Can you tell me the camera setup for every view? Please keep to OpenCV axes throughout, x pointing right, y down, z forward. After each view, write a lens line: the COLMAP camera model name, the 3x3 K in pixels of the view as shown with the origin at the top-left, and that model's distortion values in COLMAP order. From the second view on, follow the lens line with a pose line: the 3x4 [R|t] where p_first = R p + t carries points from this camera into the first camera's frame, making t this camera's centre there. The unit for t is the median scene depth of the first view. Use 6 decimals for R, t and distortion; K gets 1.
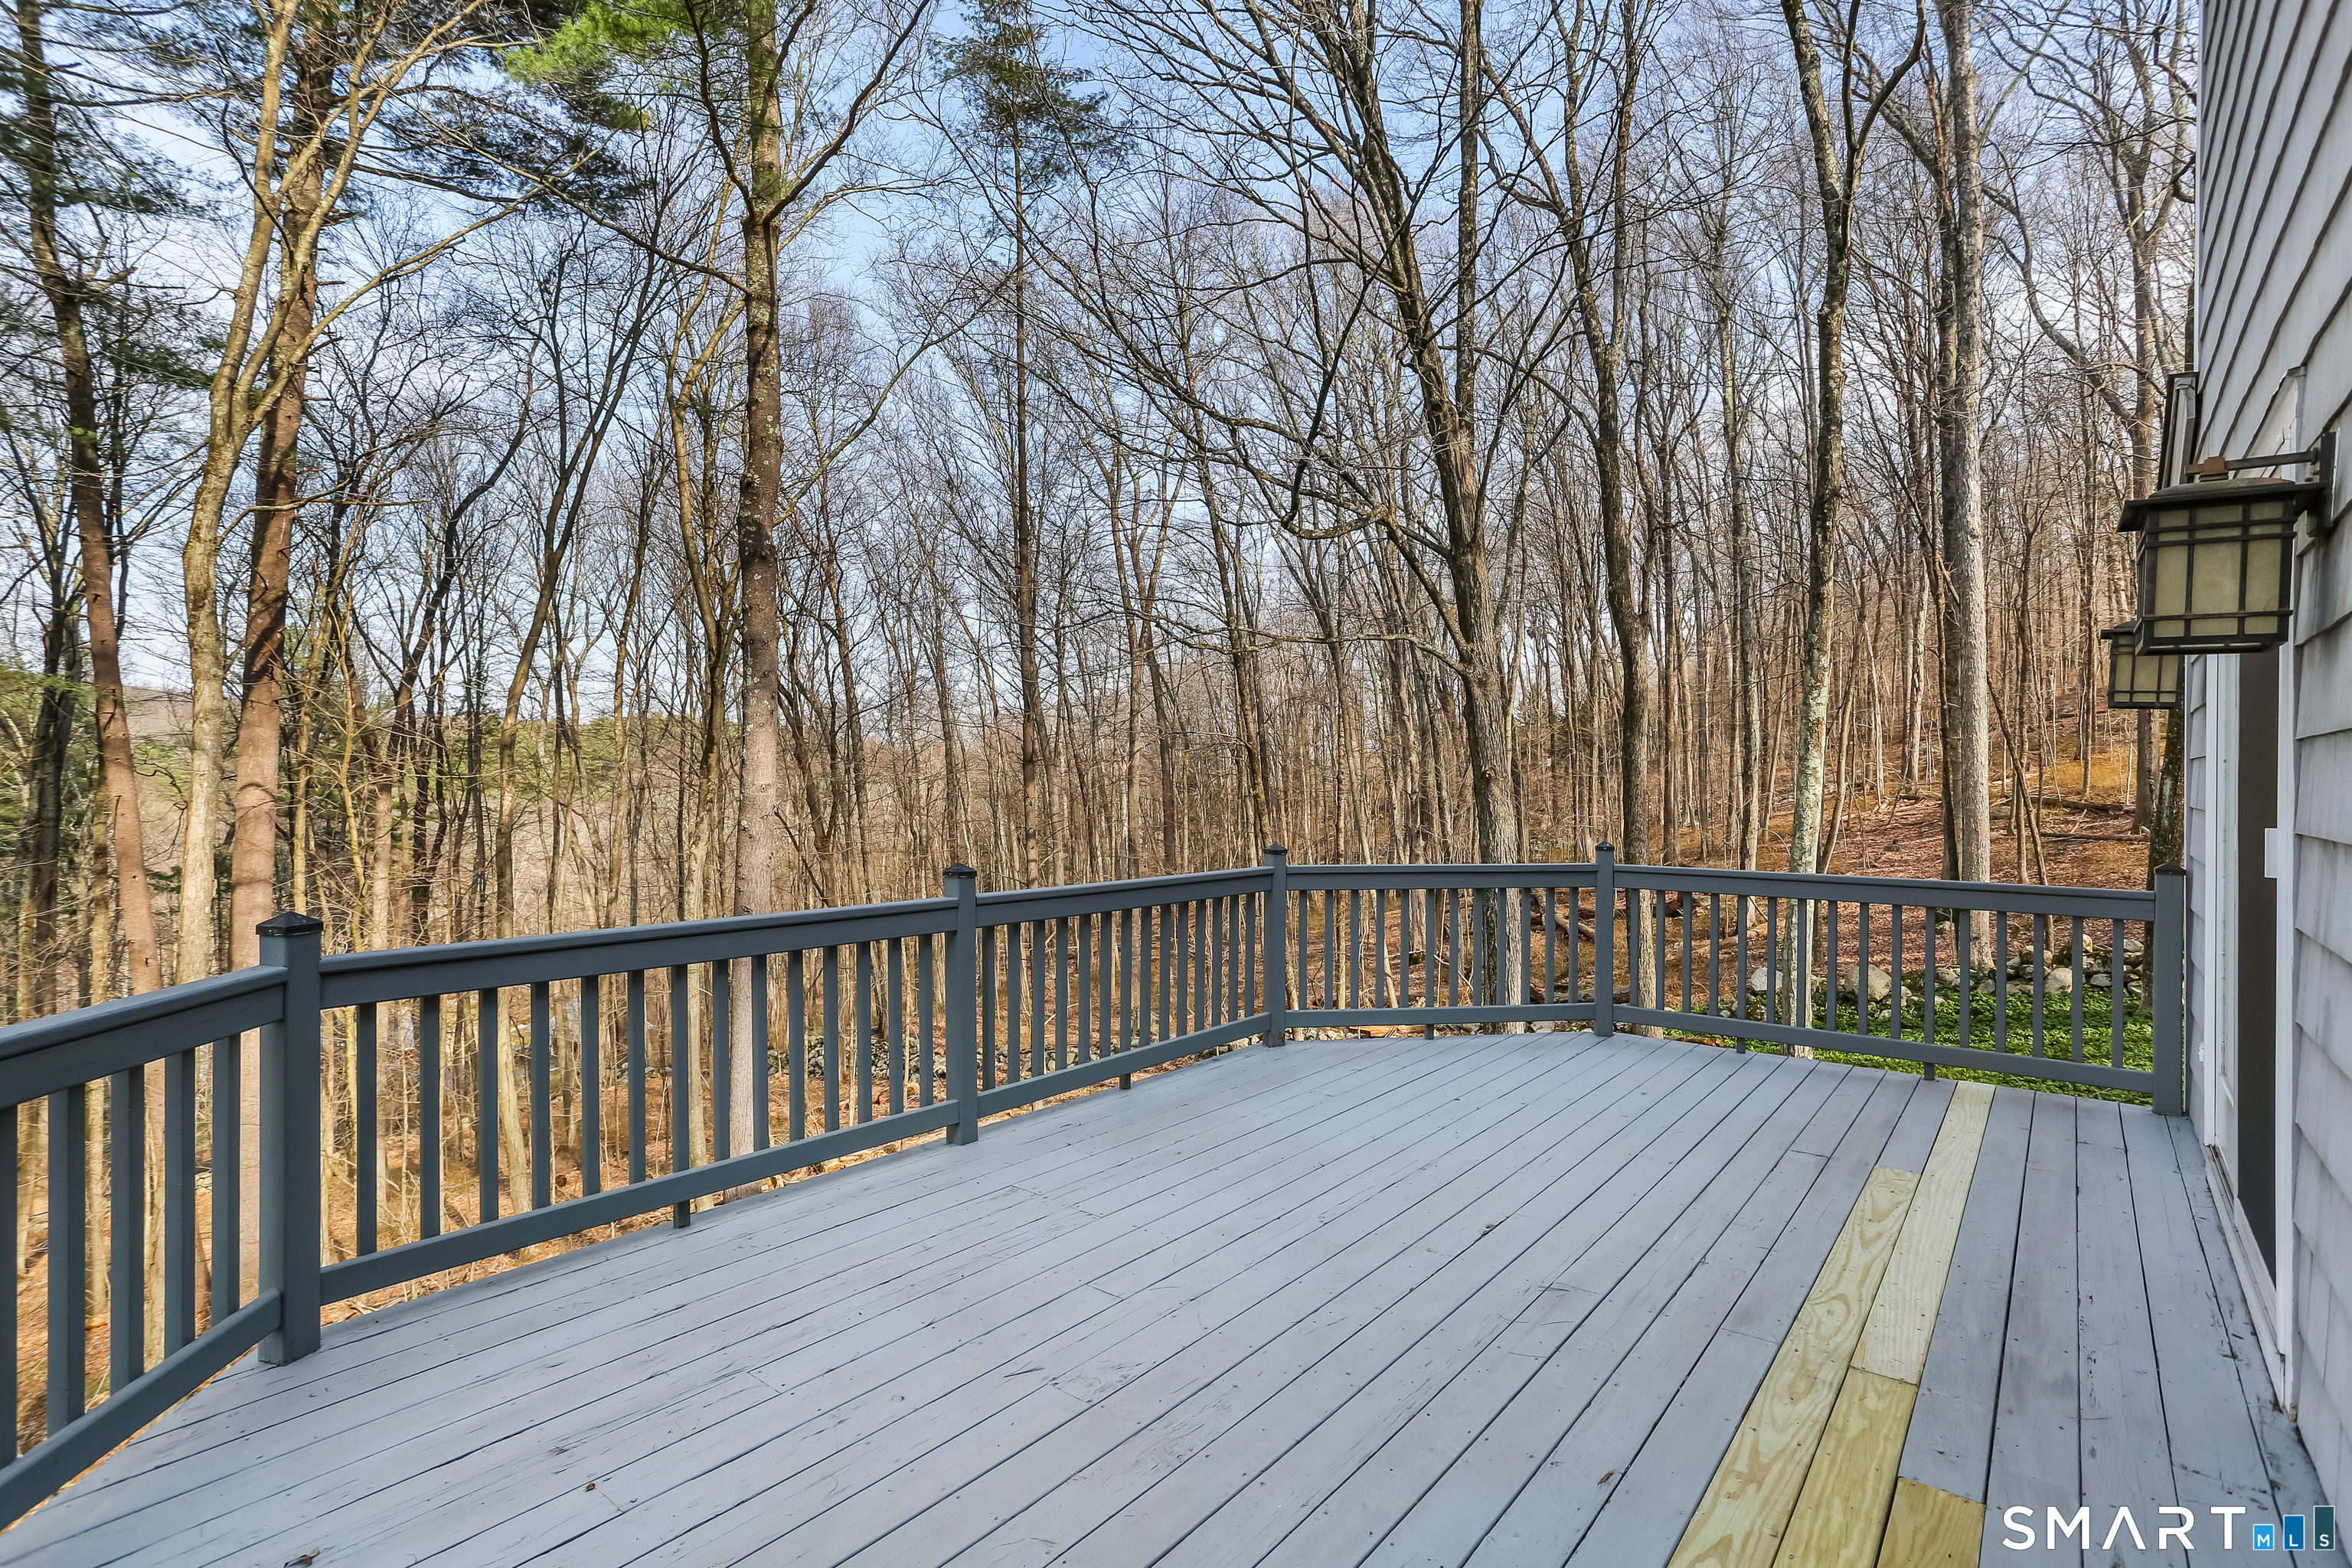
lens RADIAL K [[1129.8, 0, 1179.6], [0, 1129.8, 774.5], [0, 0, 1]] dist [-0.029085, 0.016016]
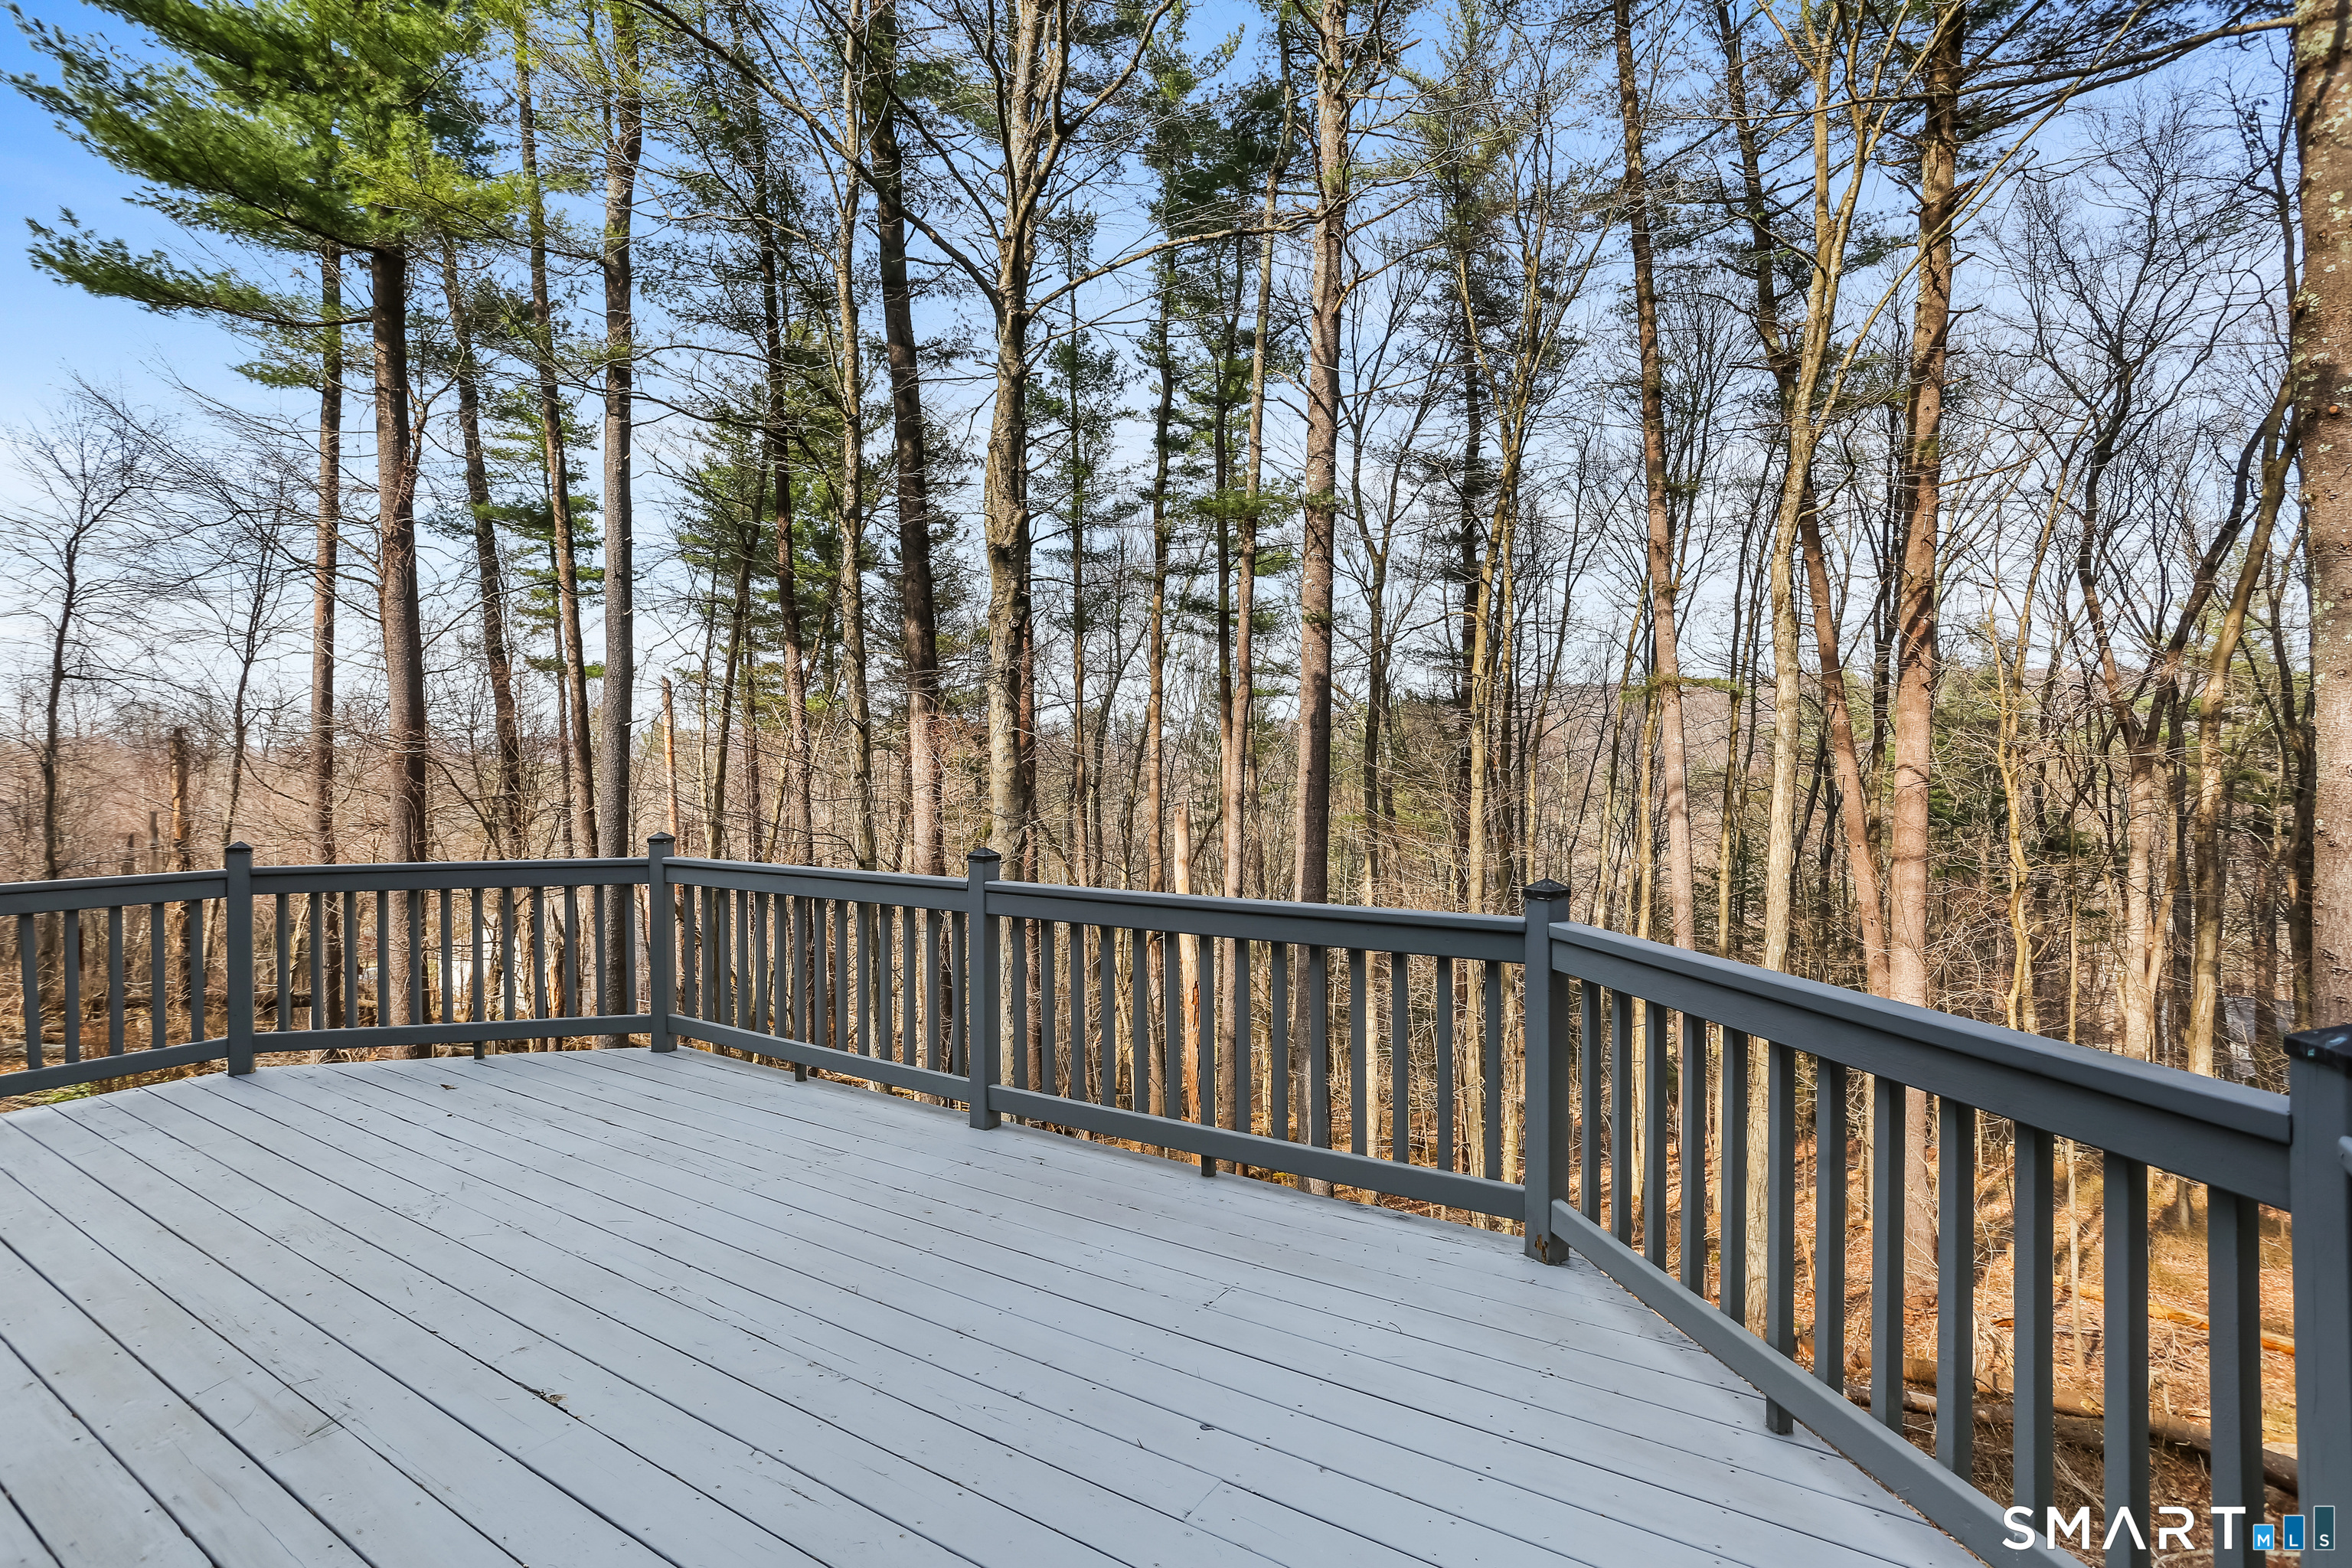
lens RADIAL K [[1129.8, 0, 1186.7], [0, 1129.8, 800.5], [0, 0, 1]] dist [-0.029085, 0.016016]
pose [[0.086903, 0.020165, -0.996013, 1.060486], [0.013948, 0.999672, 0.021456, 0.022368], [0.996119, -0.015757, 0.086594, 1.424719]]
